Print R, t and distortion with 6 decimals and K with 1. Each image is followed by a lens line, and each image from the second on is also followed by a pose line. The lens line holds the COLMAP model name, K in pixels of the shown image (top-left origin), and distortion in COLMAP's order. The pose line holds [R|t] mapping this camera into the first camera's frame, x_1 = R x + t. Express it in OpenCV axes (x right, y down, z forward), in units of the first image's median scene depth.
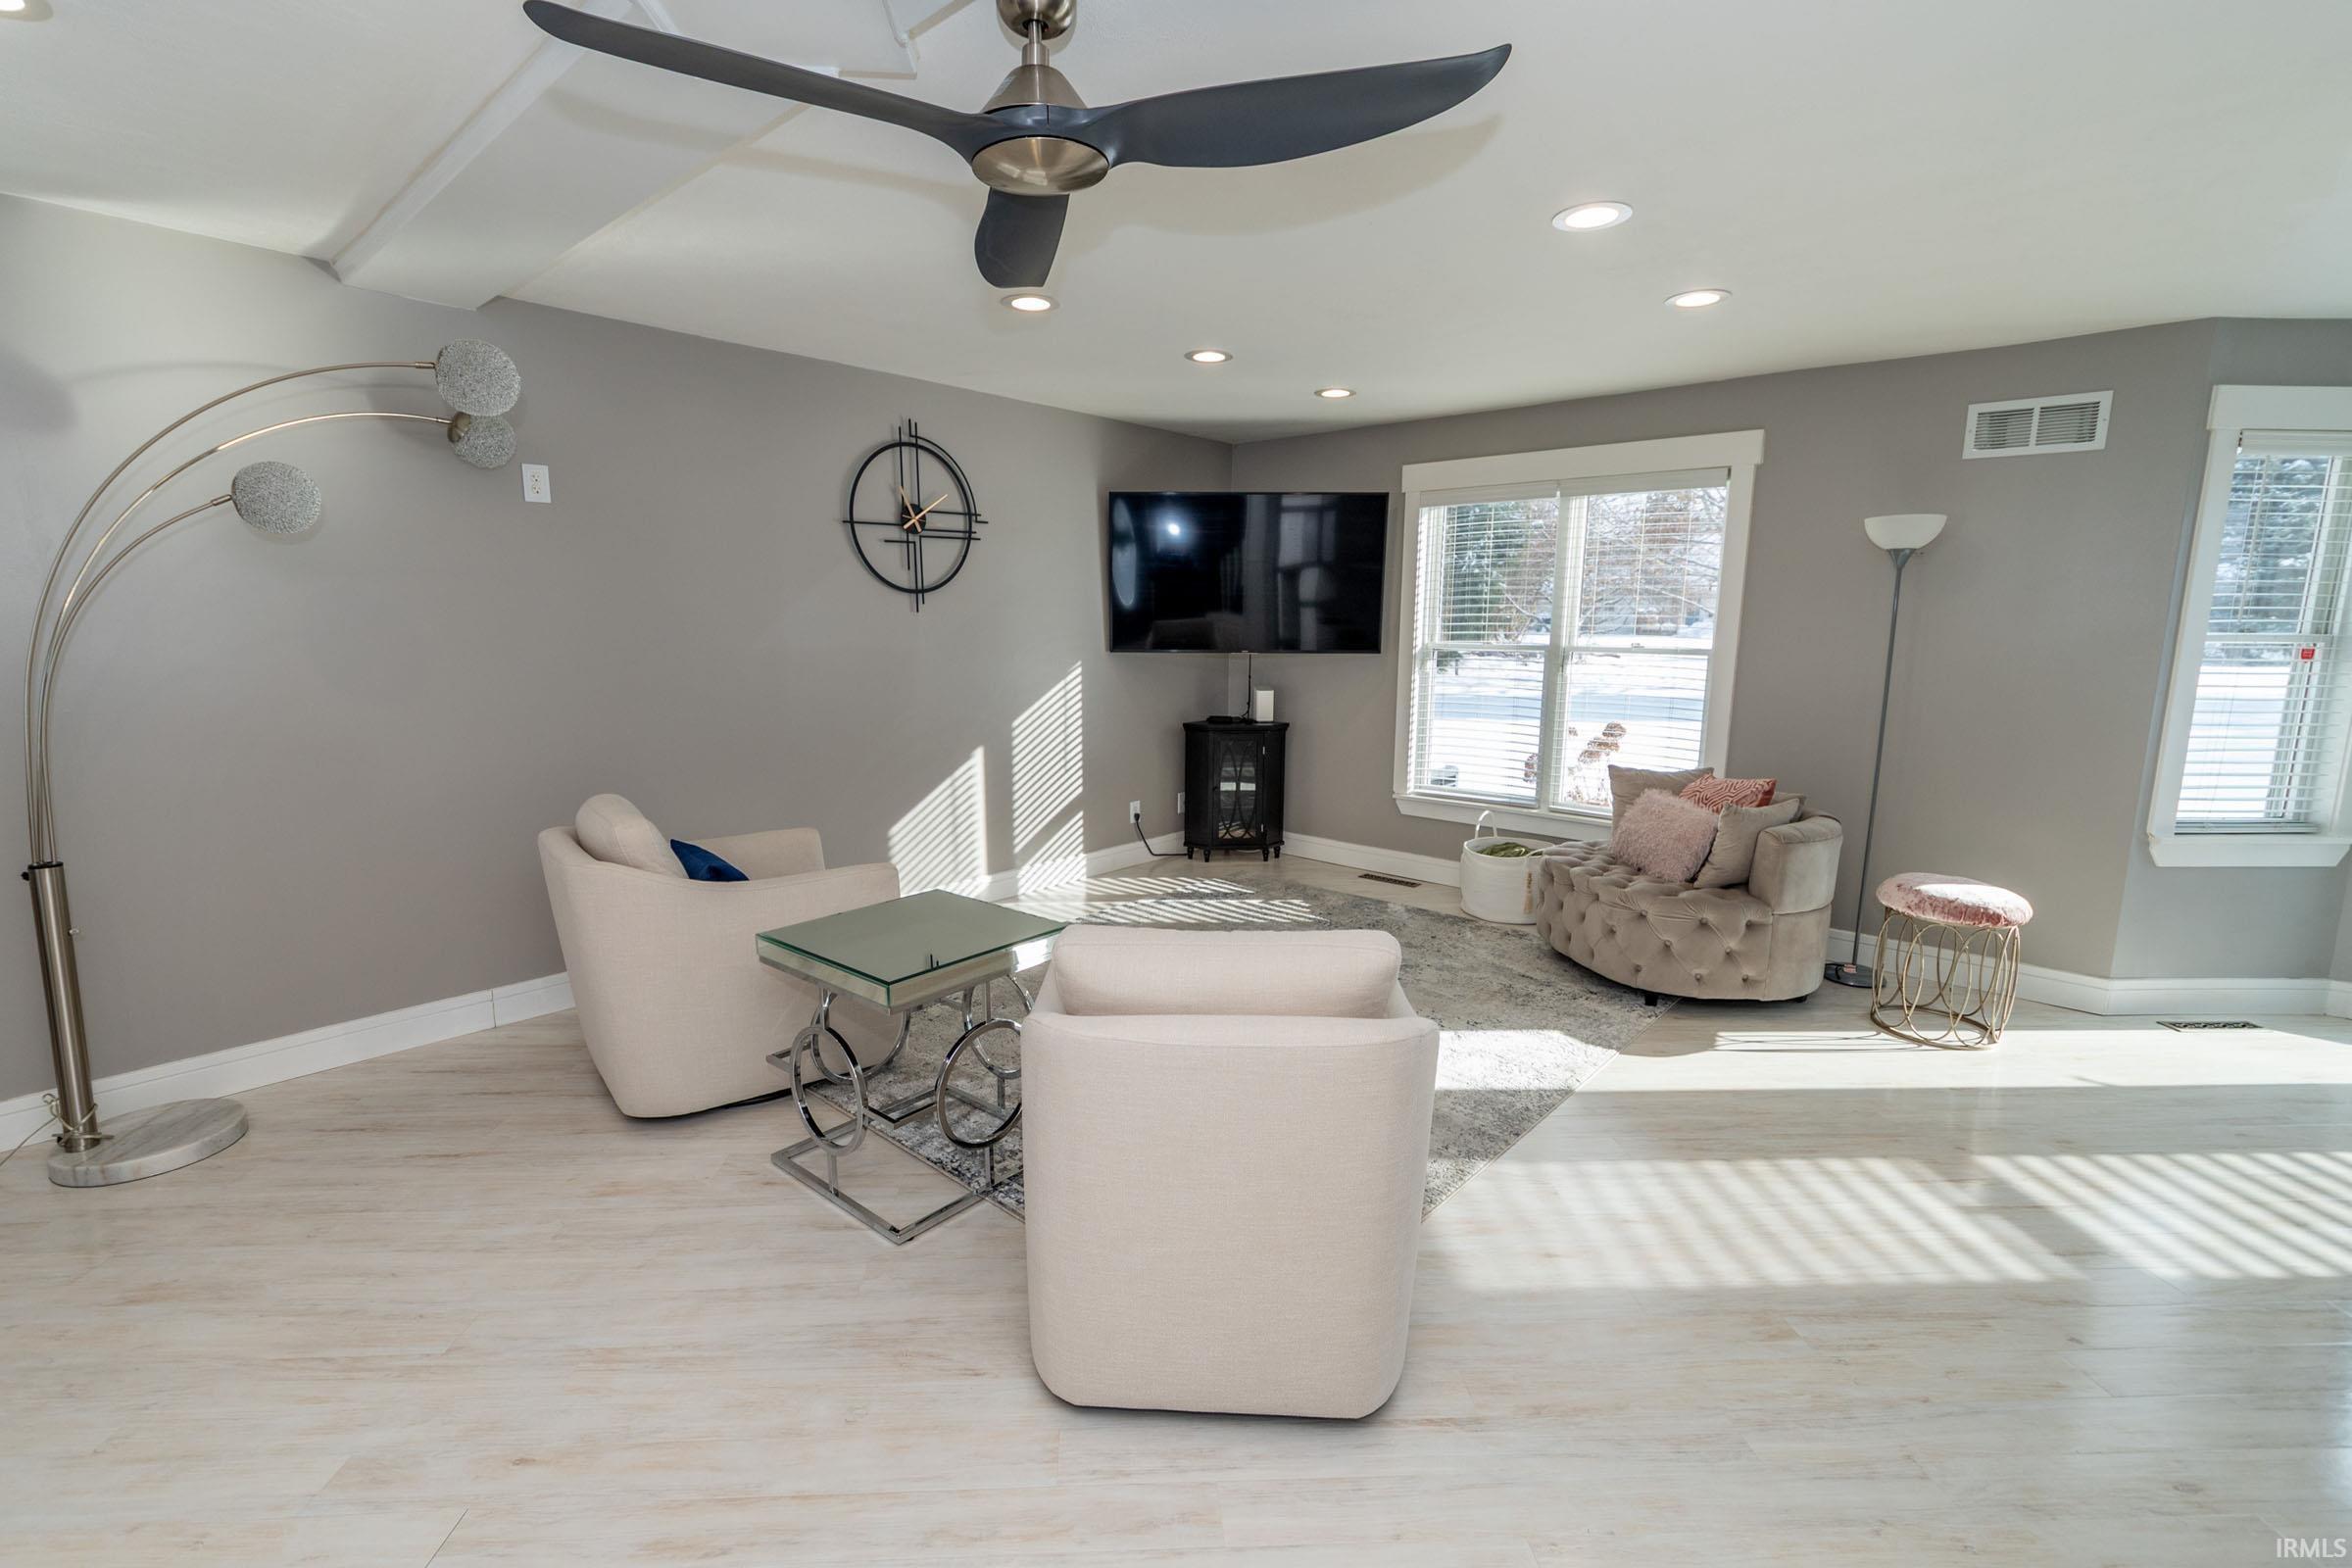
lens RADIAL K [[1029.1, 0, 1162.6], [0, 1029.1, 774.3], [0, 0, 1]] dist [-0.001773, 0.000159]
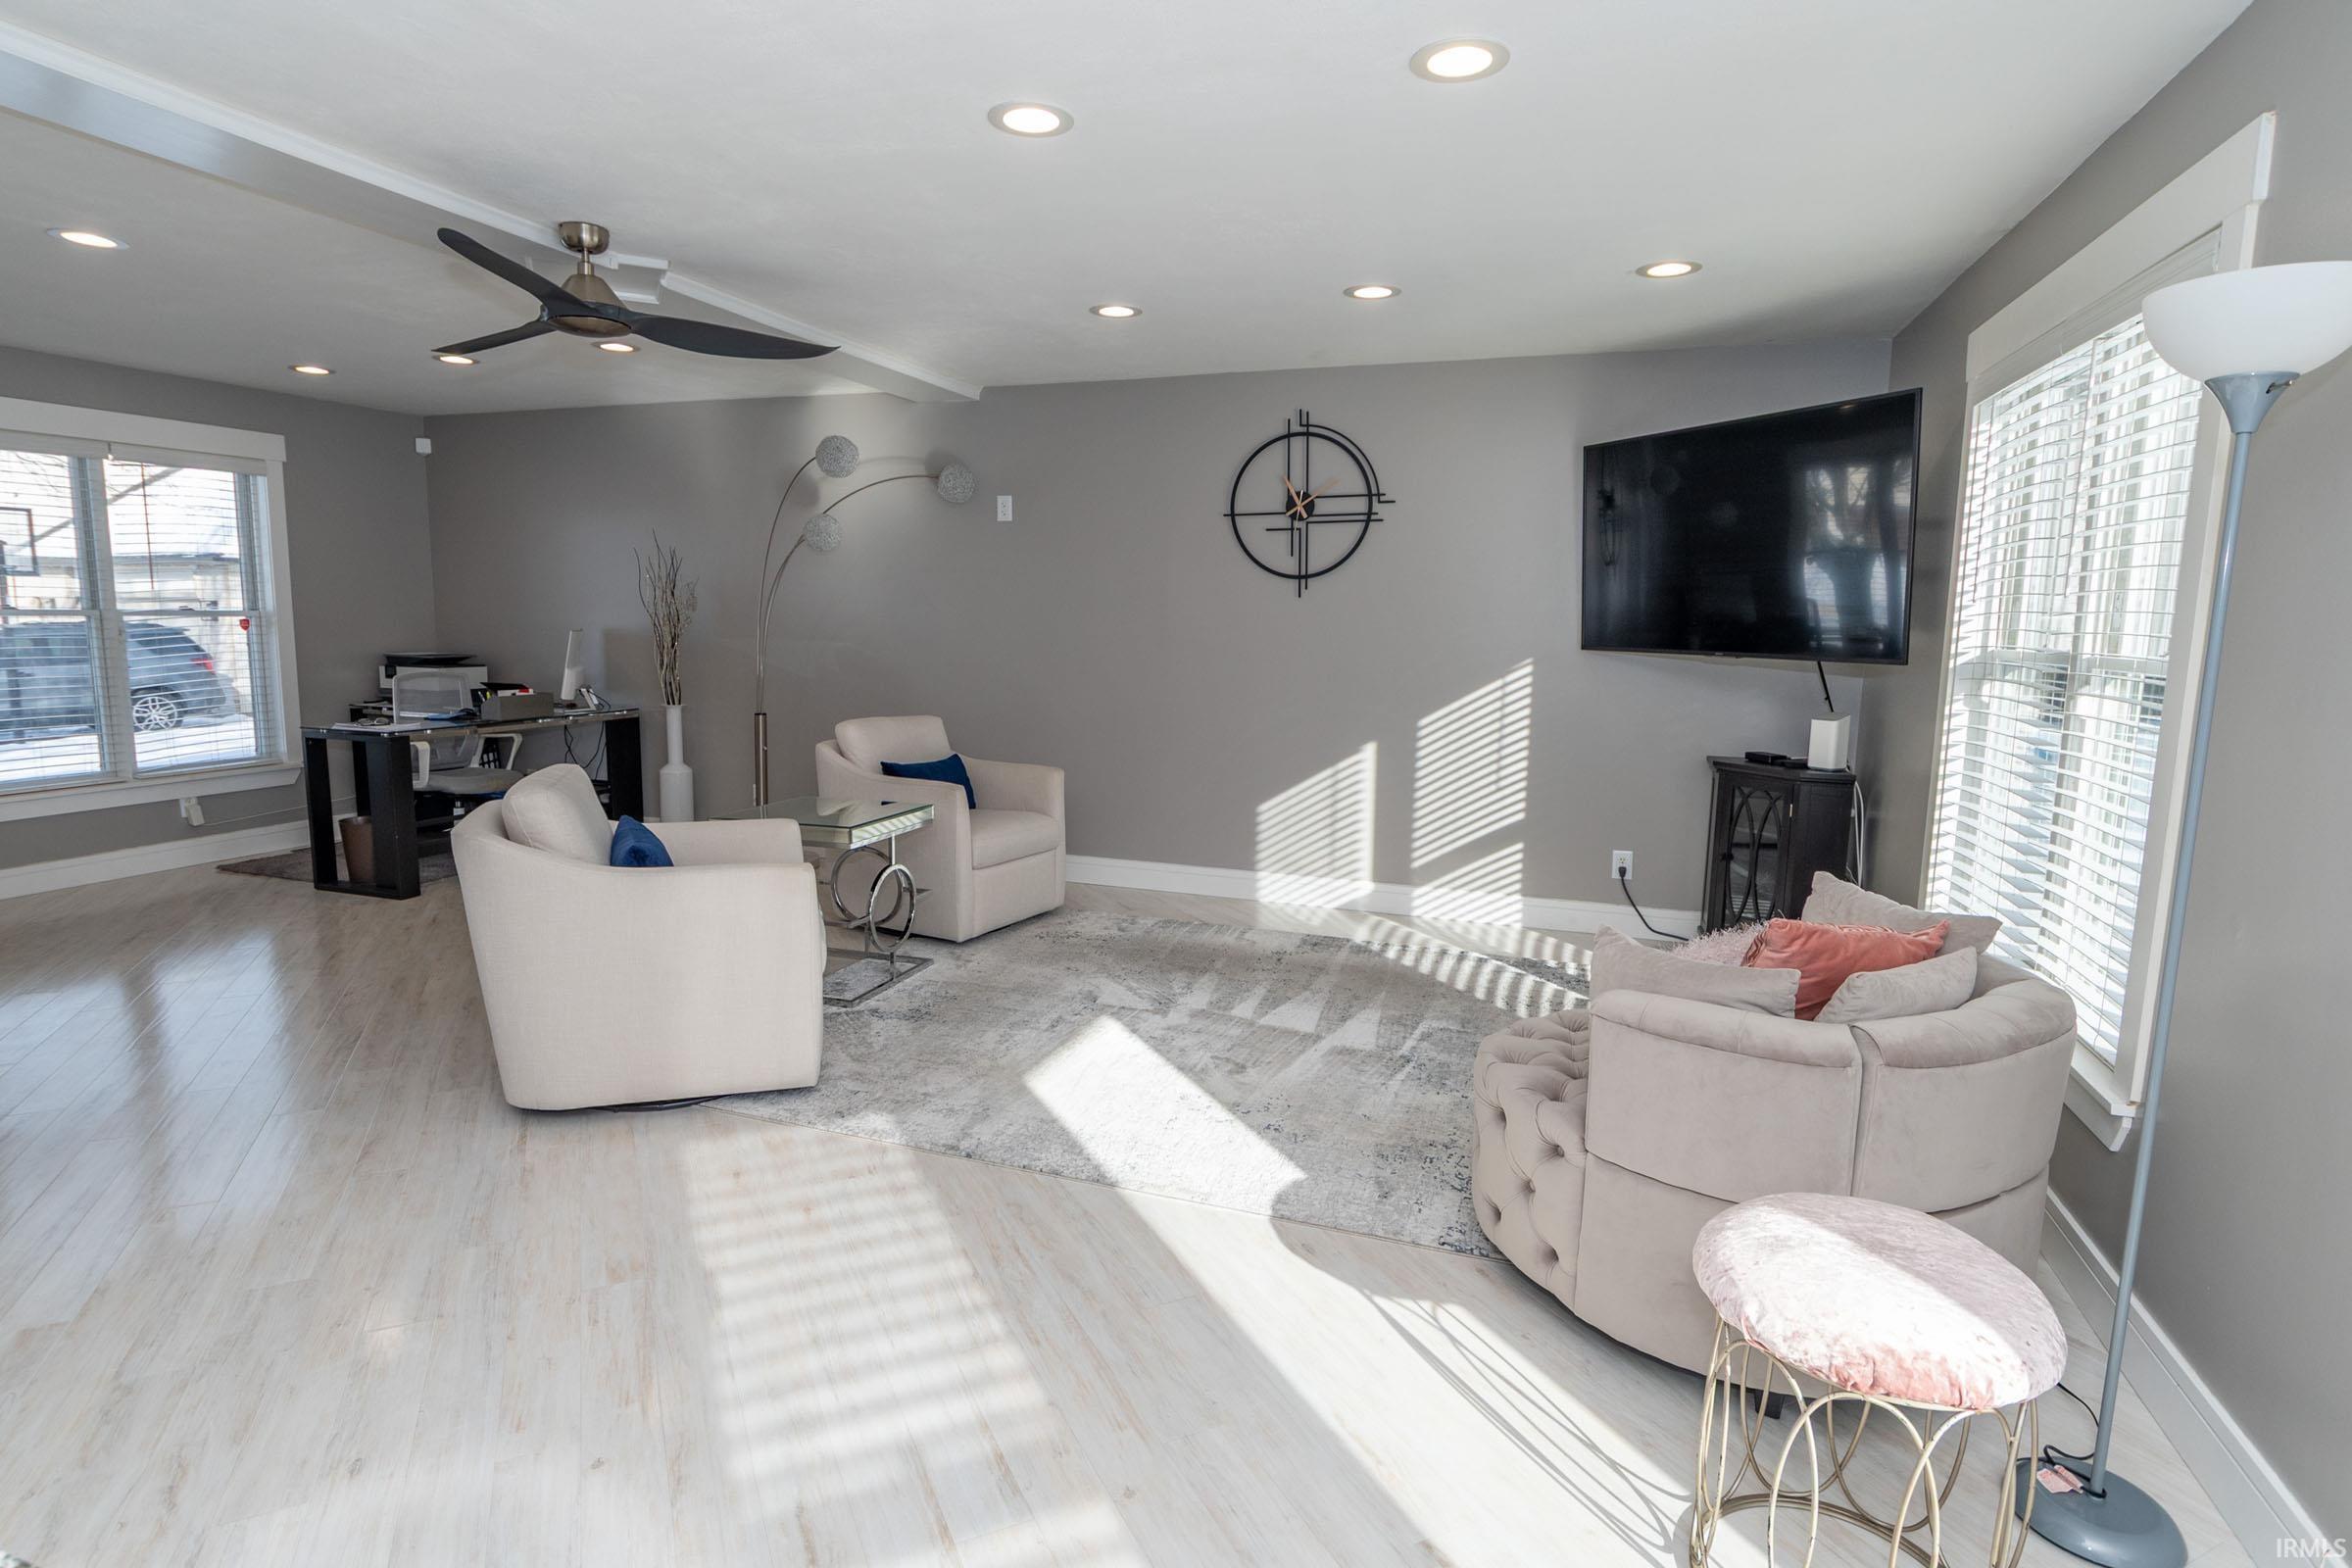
lens RADIAL K [[1207.3, 0, 1152.6], [0, 1207.3, 766.7], [0, 0, 1]] dist [0.002467, 0.000004]
pose [[0.375792, 0.117467, -0.919229, 0.792515], [-0.154376, 0.986009, 0.062890, -0.044664], [0.913755, 0.118274, 0.388668, 0.413364]]
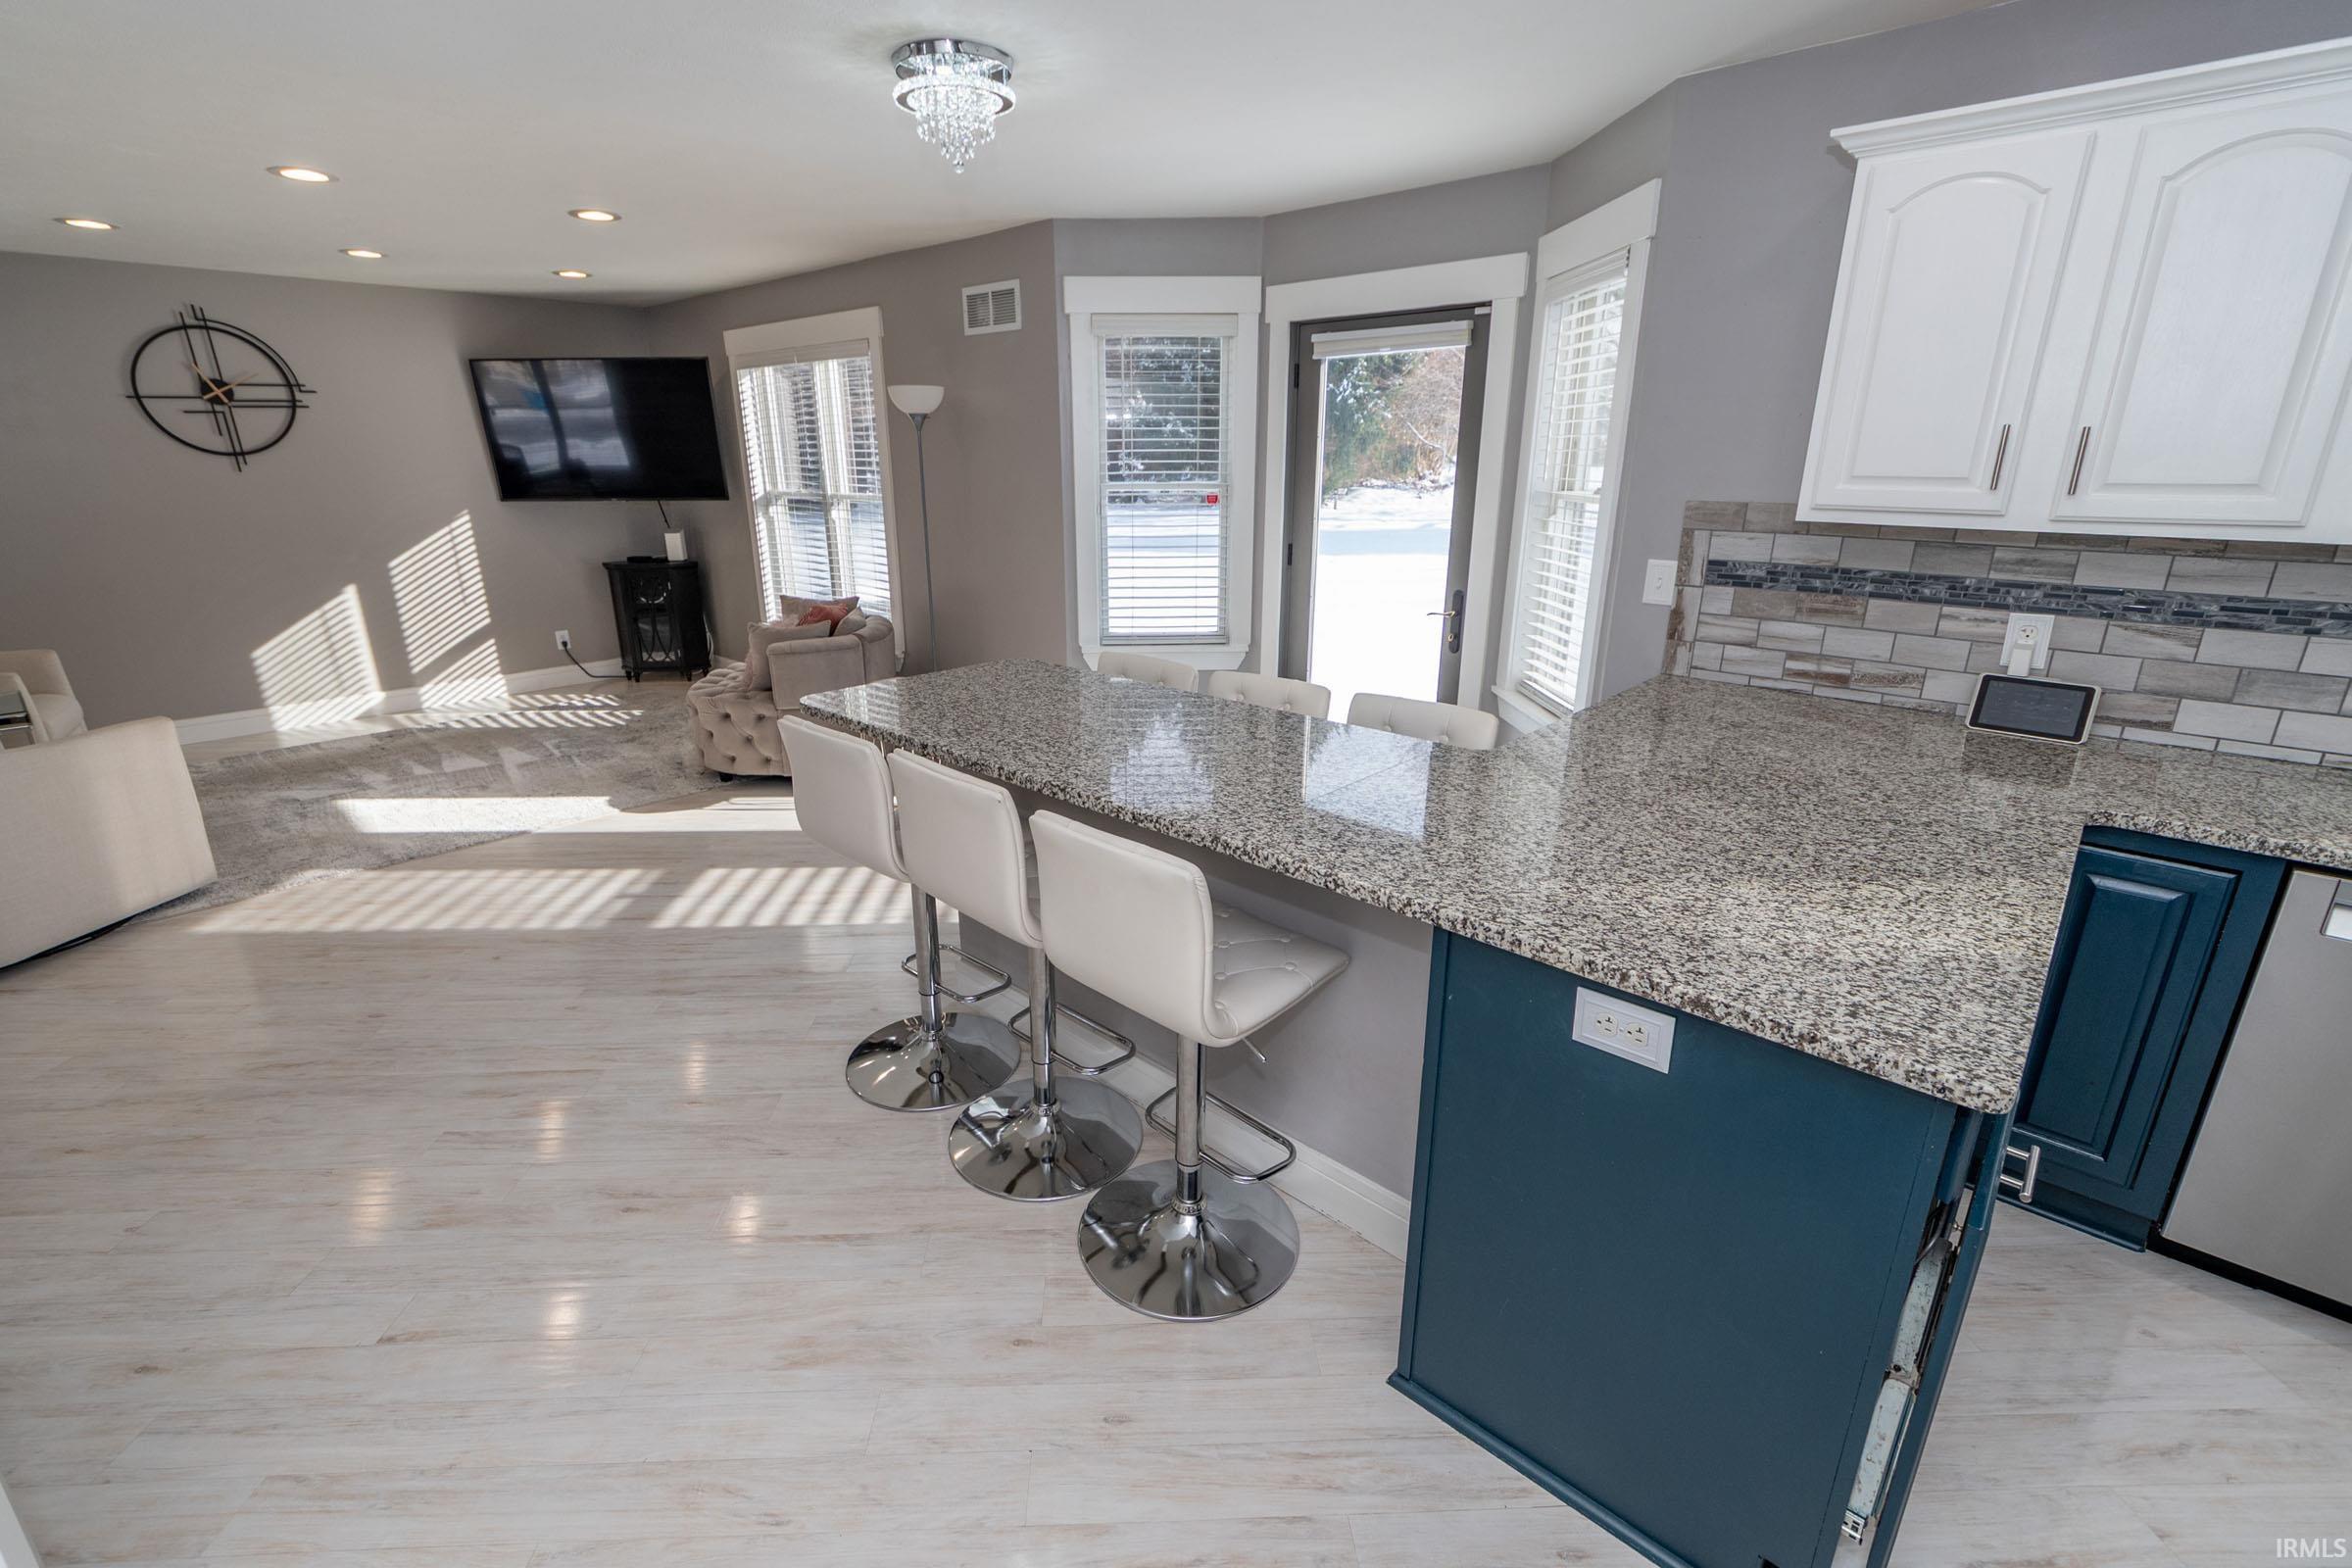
lens RADIAL K [[1029.1, 0, 1162.6], [0, 1029.1, 774.3], [0, 0, 1]] dist [-0.001773, 0.000159]
pose [[0.999858, -0.006264, -0.015636, 0.833480], [0.008604, 0.987976, 0.154369, 0.015657], [0.014481, -0.154481, 0.987890, -0.222622]]
